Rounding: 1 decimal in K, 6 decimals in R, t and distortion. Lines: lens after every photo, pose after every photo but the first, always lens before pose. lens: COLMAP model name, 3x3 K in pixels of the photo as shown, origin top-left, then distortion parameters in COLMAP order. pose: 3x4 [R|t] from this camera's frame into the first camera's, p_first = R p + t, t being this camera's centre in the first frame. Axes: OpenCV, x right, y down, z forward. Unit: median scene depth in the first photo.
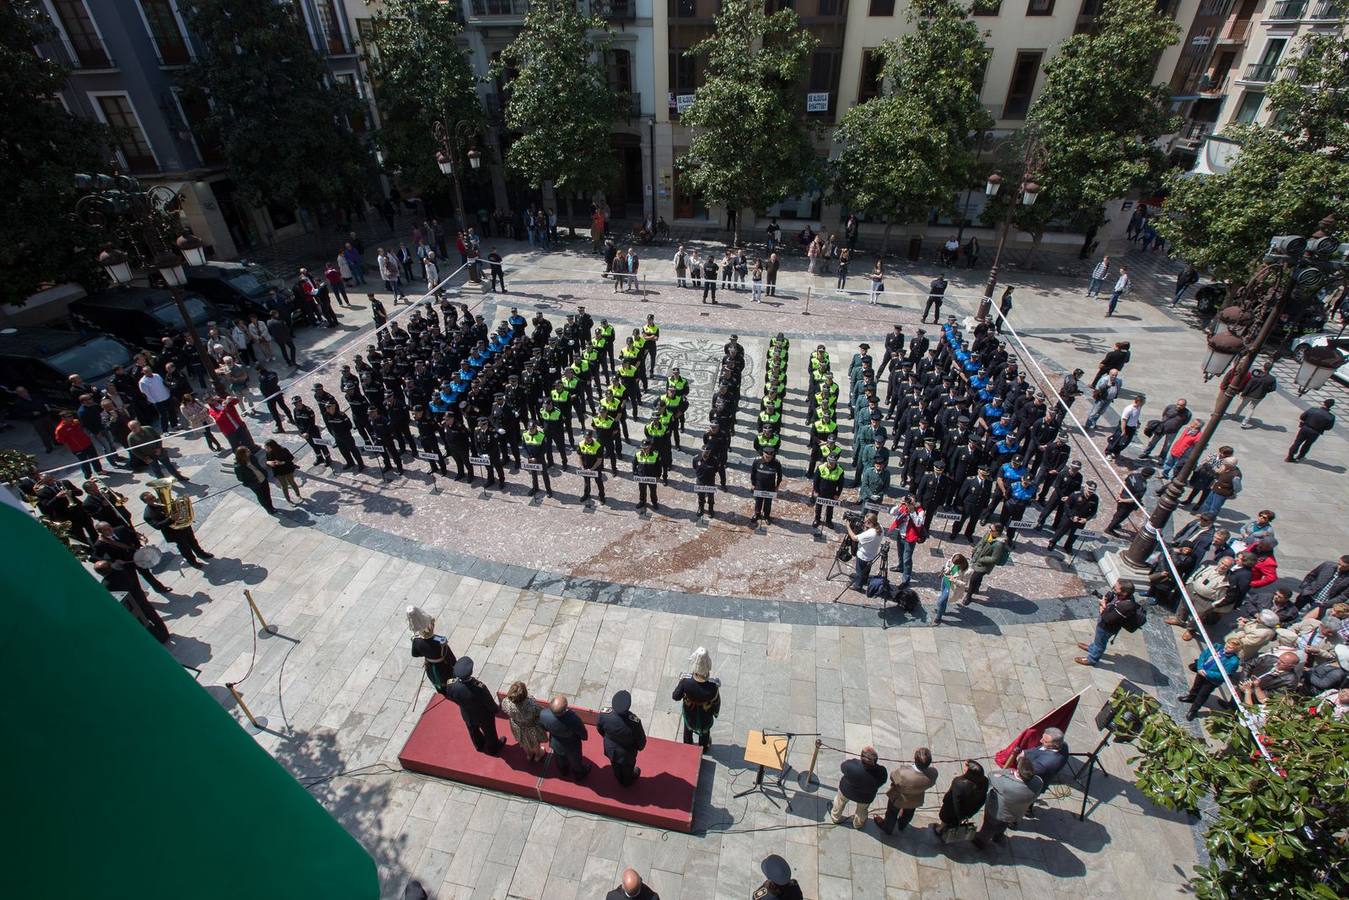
lens RADIAL K [[613.5, 0, 678.7], [0, 613.5, 428.1], [0, 0, 1]] dist [-0.033667, 0.007326]
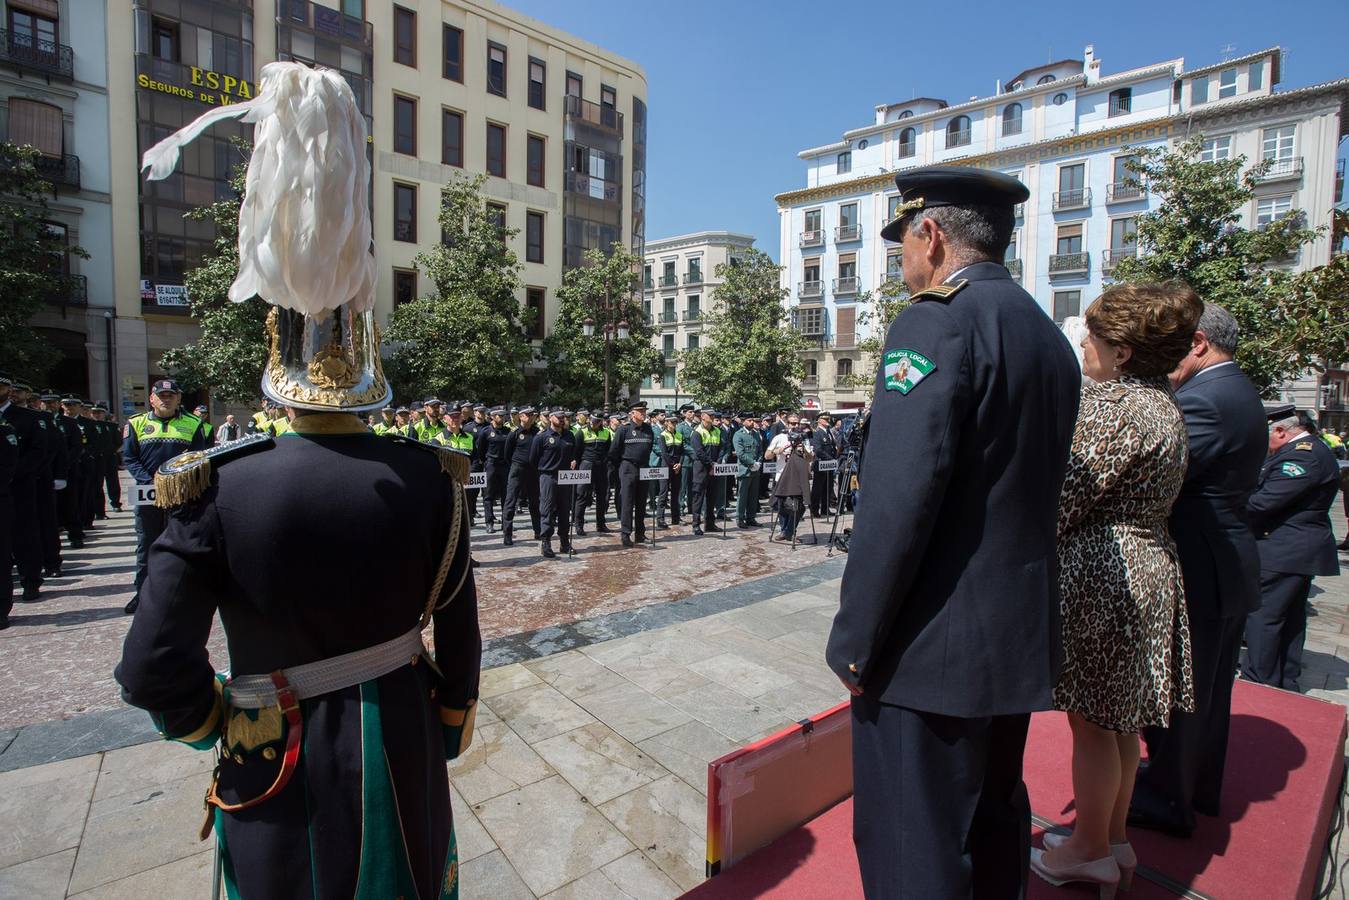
lens RADIAL K [[613.5, 0, 671.7], [0, 613.5, 443.3], [0, 0, 1]] dist [-0.033667, 0.007326]
pose [[0.659996, -0.034190, 0.750491, -0.150855], [0.403737, 0.858592, -0.315939, 0.129783], [-0.633563, 0.511519, 0.580470, 0.256506]]
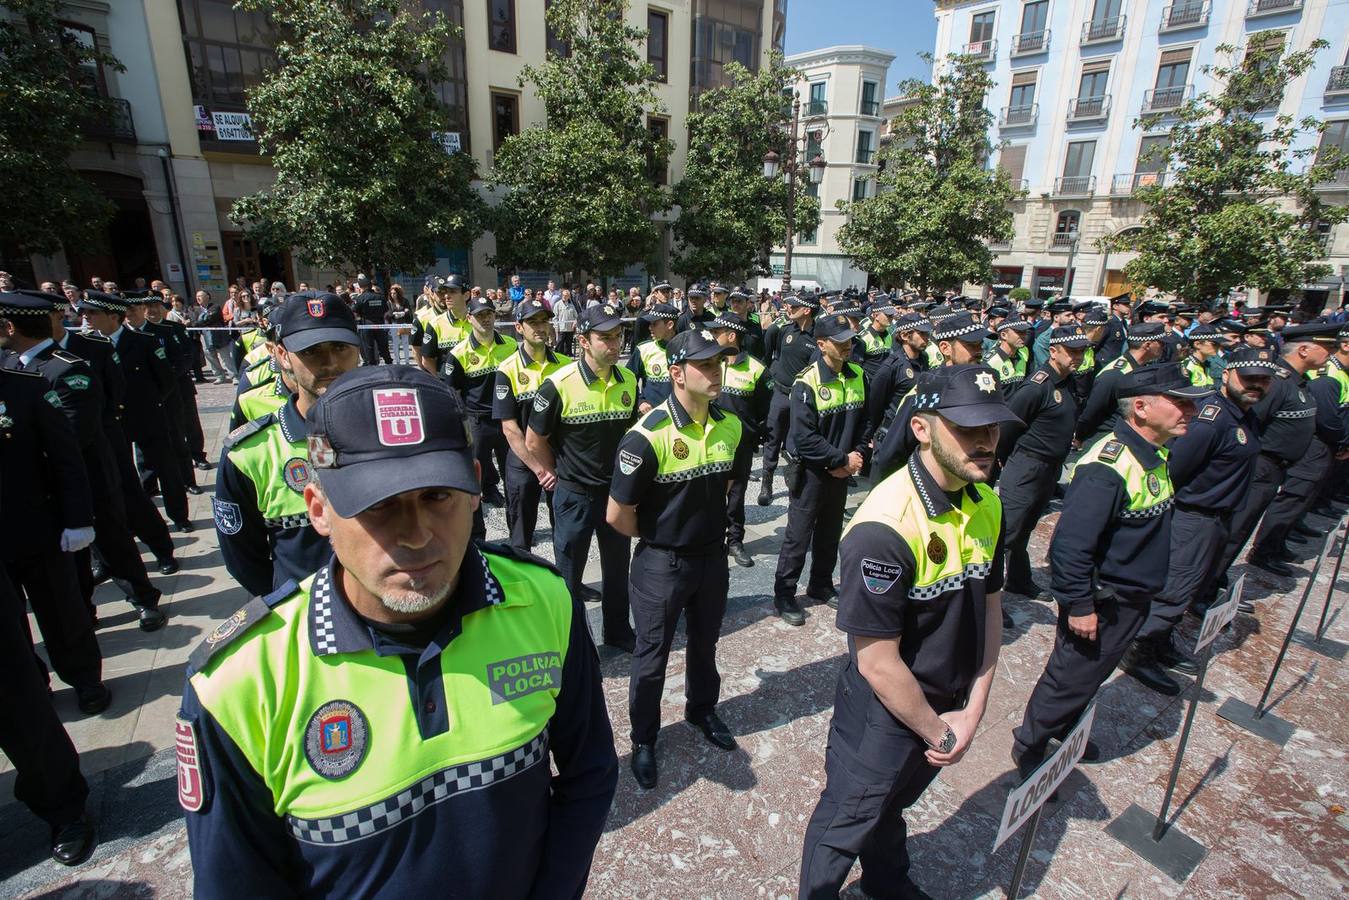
lens RADIAL K [[613.5, 0, 672.7], [0, 613.5, 444.0], [0, 0, 1]] dist [-0.033667, 0.007326]
pose [[0.728564, -0.179134, 0.661139, -0.125366], [0.359888, 0.921350, -0.146954, 0.014550], [-0.582816, 0.345001, 0.735731, 0.413434]]
